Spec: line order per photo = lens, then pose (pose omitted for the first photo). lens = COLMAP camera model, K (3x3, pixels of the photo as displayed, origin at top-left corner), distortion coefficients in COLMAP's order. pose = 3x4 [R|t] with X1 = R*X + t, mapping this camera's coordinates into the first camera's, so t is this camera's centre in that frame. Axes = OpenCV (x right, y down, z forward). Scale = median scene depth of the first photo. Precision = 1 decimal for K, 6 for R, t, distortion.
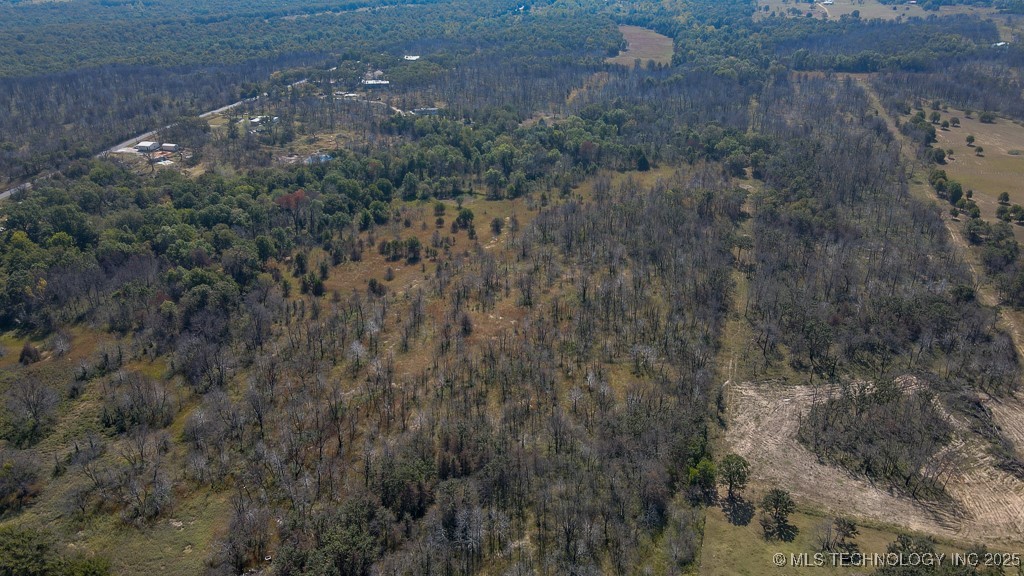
lens RADIAL K [[742.7, 0, 508.9], [0, 742.7, 293.4], [0, 0, 1]] dist [0.008584, 0.008288]
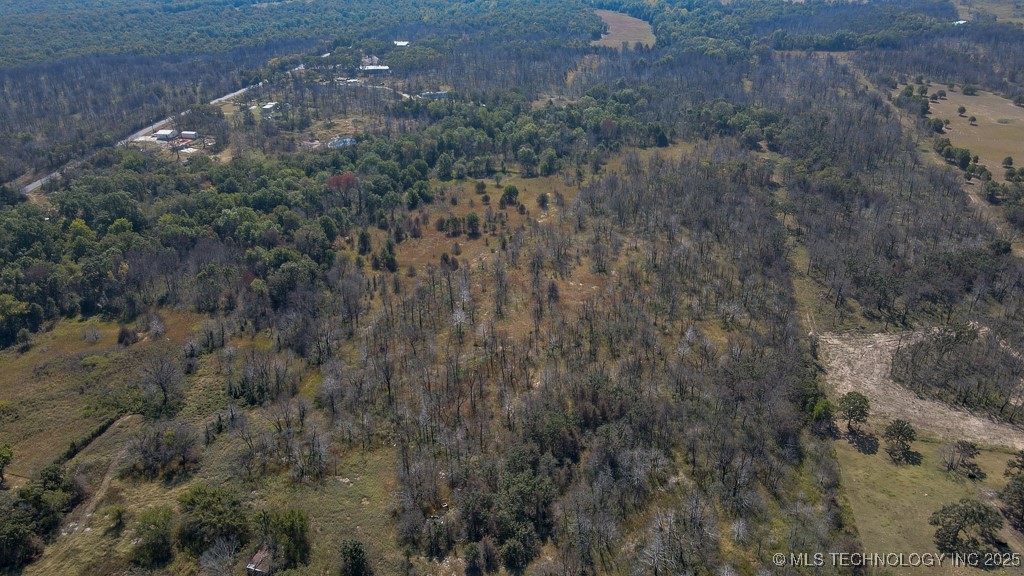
lens RADIAL K [[742.7, 0, 508.9], [0, 742.7, 293.4], [0, 0, 1]] dist [0.008584, 0.008288]
pose [[0.997319, -0.036304, 0.063542, -0.117499], [0.035370, 0.999250, 0.015753, 0.016710], [-0.064067, -0.013464, 0.997855, -0.024297]]
